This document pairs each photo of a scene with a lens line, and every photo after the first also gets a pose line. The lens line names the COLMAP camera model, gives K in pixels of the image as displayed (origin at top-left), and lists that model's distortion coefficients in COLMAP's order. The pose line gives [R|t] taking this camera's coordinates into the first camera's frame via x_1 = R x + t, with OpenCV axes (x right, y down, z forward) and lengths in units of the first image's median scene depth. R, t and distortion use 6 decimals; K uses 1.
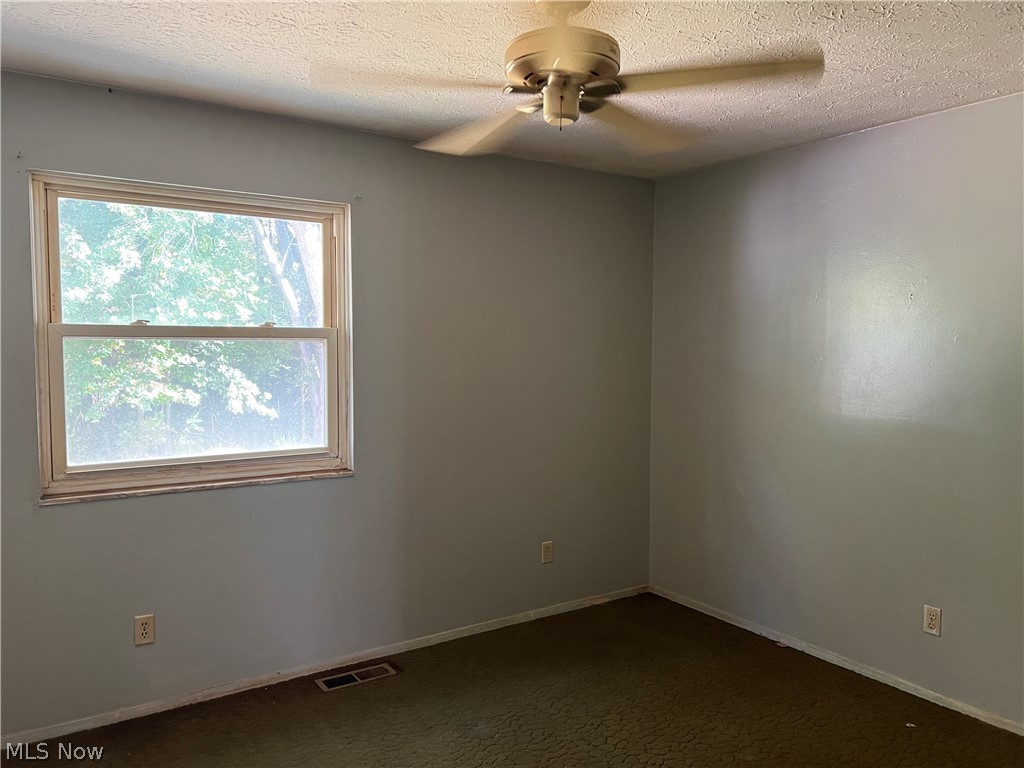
lens RADIAL K [[769.3, 0, 514.5], [0, 769.3, 388.3], [0, 0, 1]] dist [0.040142, -0.005076]
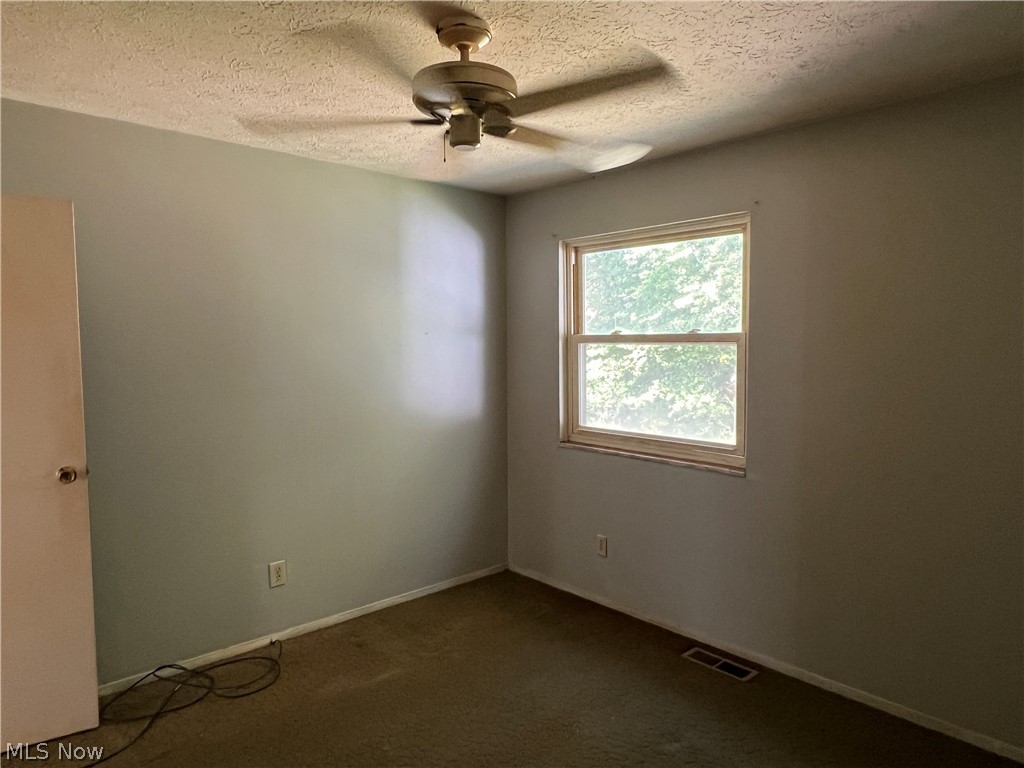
lens RADIAL K [[663.7, 0, 511.6], [0, 663.7, 389.3], [0, 0, 1]] dist [0.000890, 0.001760]
pose [[0.162432, 0.062517, -0.984737, 0.663740], [-0.060134, 0.996763, 0.053362, -0.033307], [0.984886, 0.050548, 0.165666, 0.595733]]
